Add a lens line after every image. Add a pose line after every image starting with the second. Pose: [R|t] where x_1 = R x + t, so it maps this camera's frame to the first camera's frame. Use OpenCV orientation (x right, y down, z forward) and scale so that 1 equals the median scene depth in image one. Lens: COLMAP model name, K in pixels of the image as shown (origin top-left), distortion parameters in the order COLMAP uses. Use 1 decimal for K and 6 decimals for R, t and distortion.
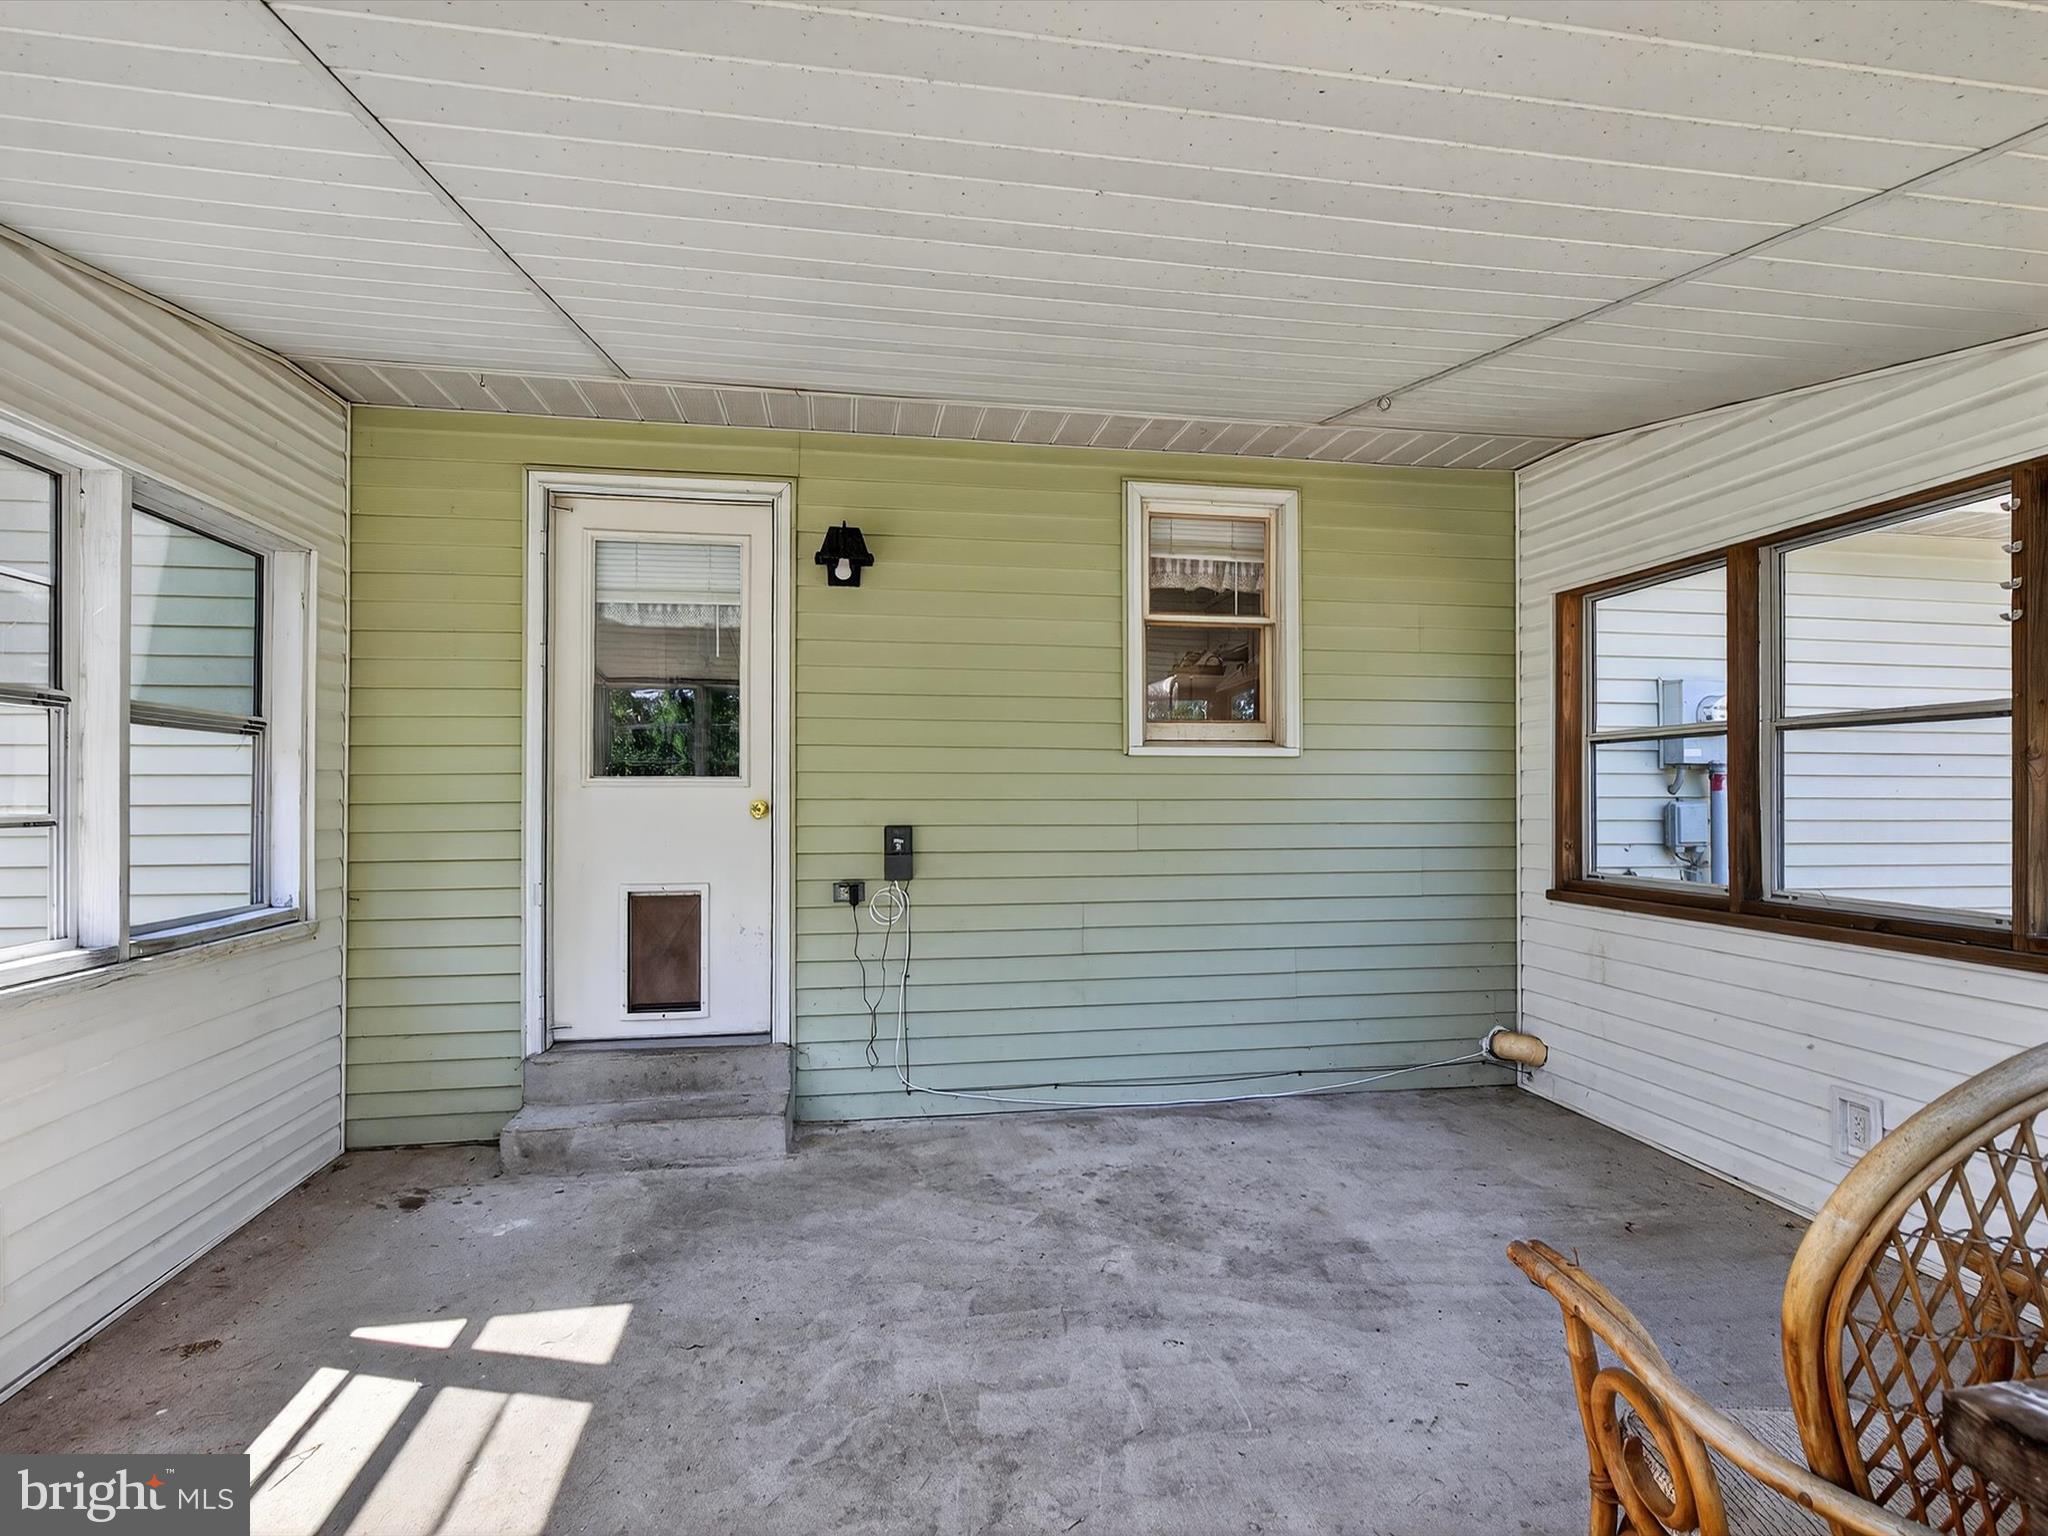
lens RADIAL K [[1031.1, 0, 1034.1], [0, 1031.1, 781.0], [0, 0, 1]] dist [-0.005305, -0.000112]
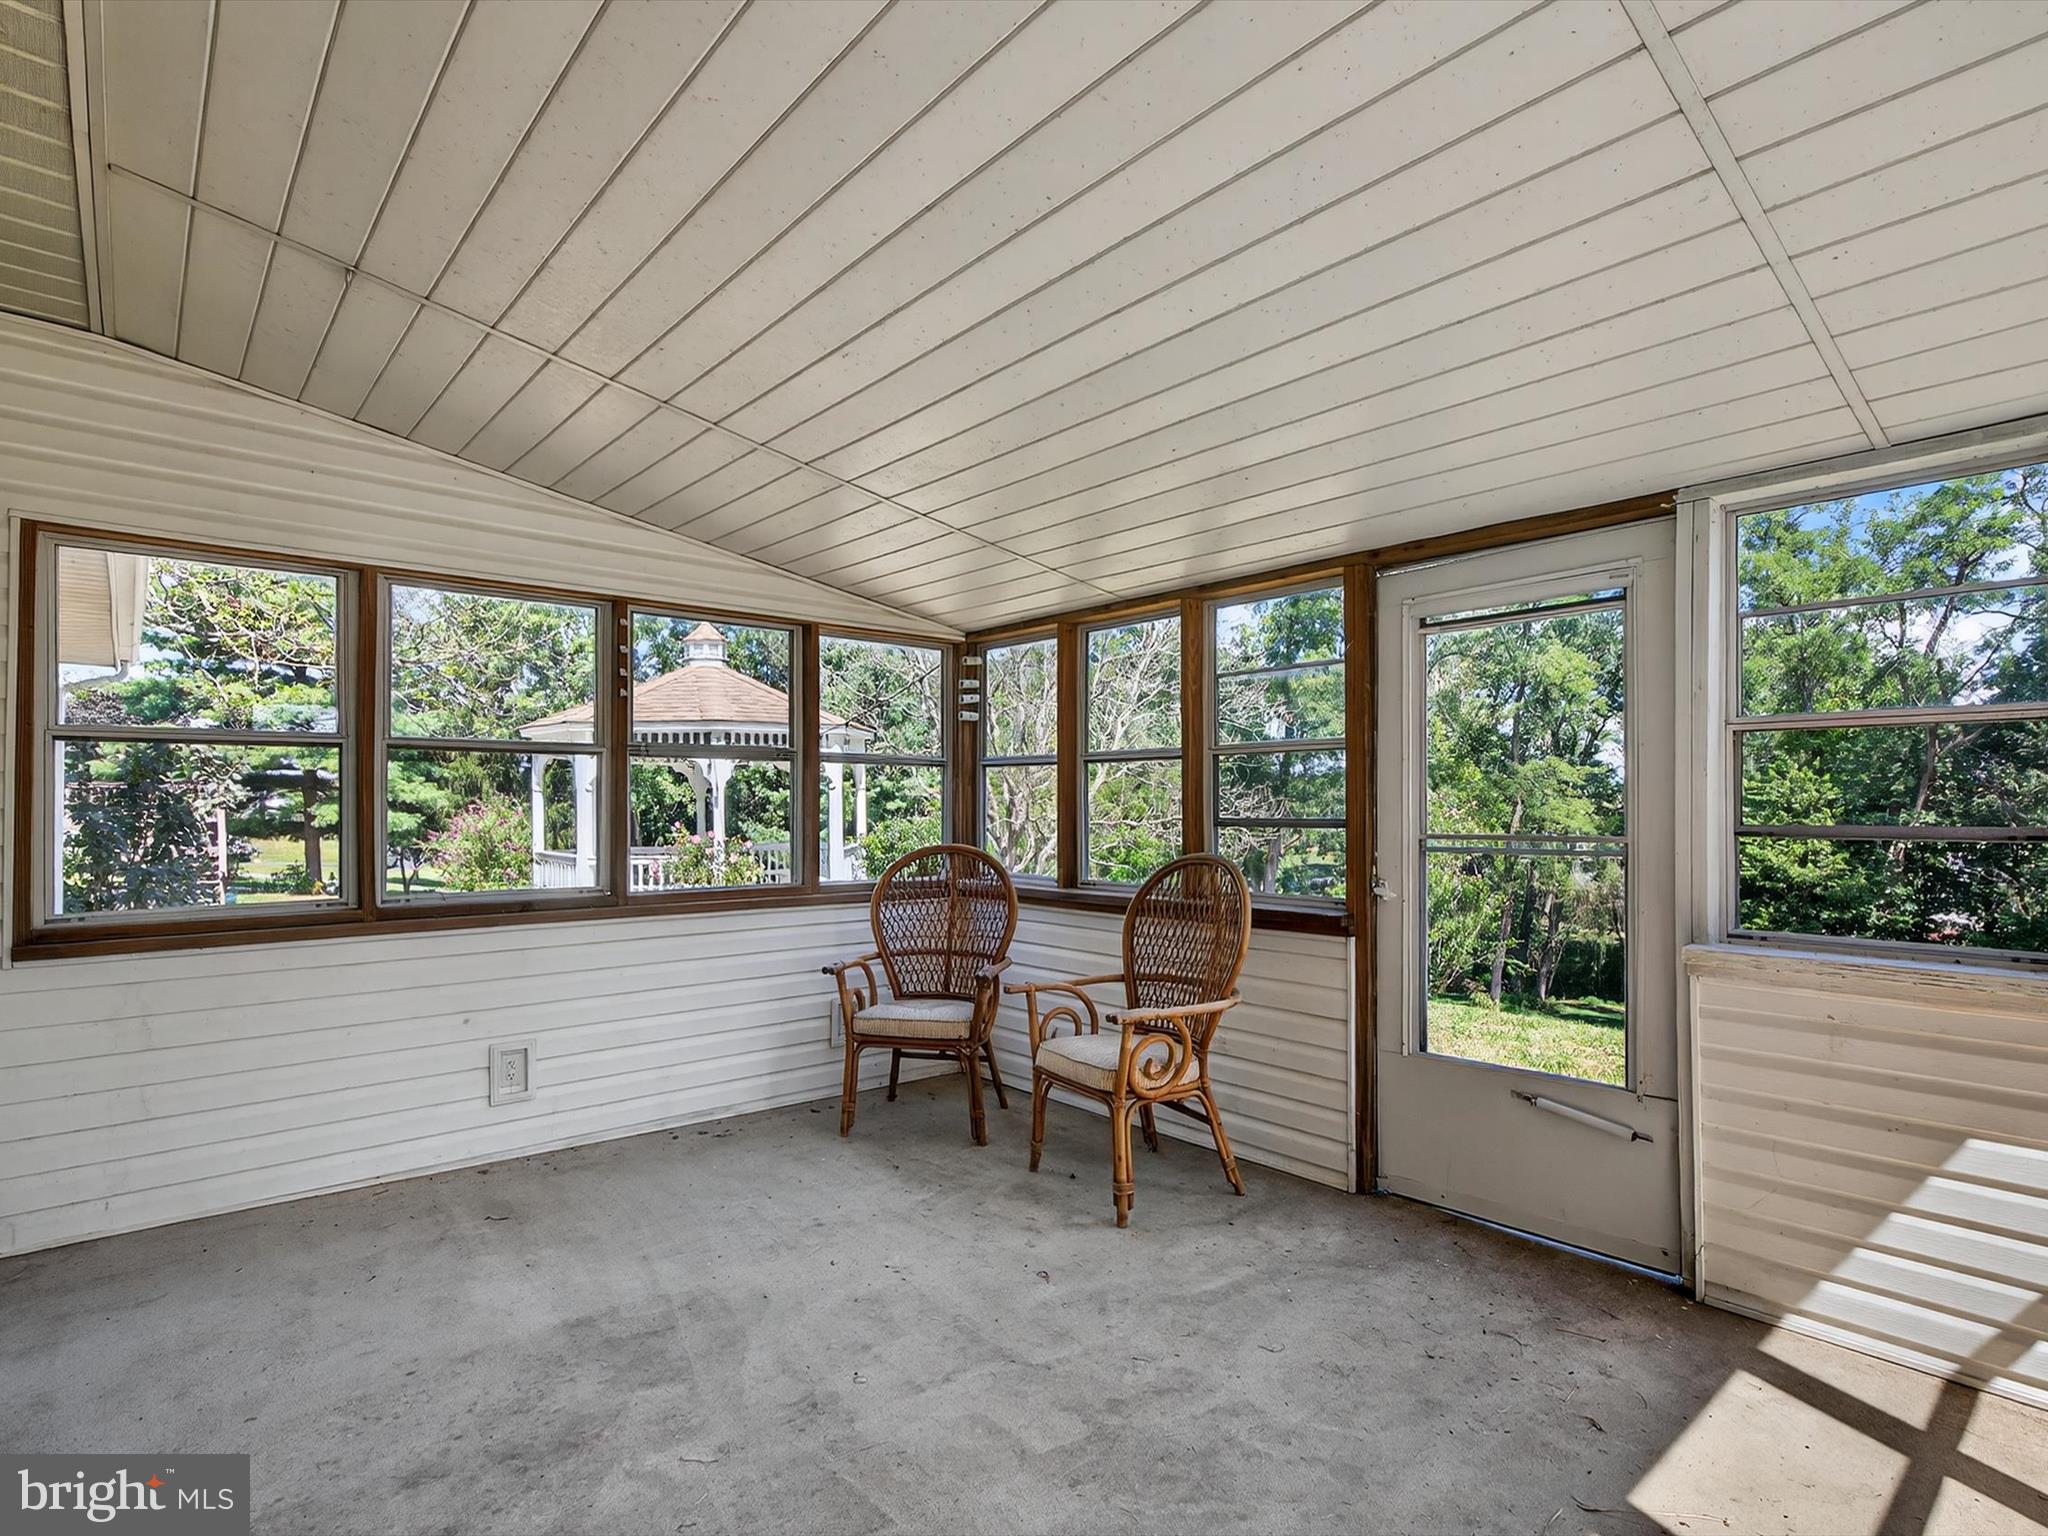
lens RADIAL K [[1031.1, 0, 1037.1], [0, 1031.1, 781.3], [0, 0, 1]] dist [-0.005305, -0.000112]
pose [[-0.513340, 0.021870, 0.857907, -0.727234], [-0.006058, 0.999558, -0.029106, 0.014520], [-0.858164, -0.020138, -0.512981, 1.257641]]
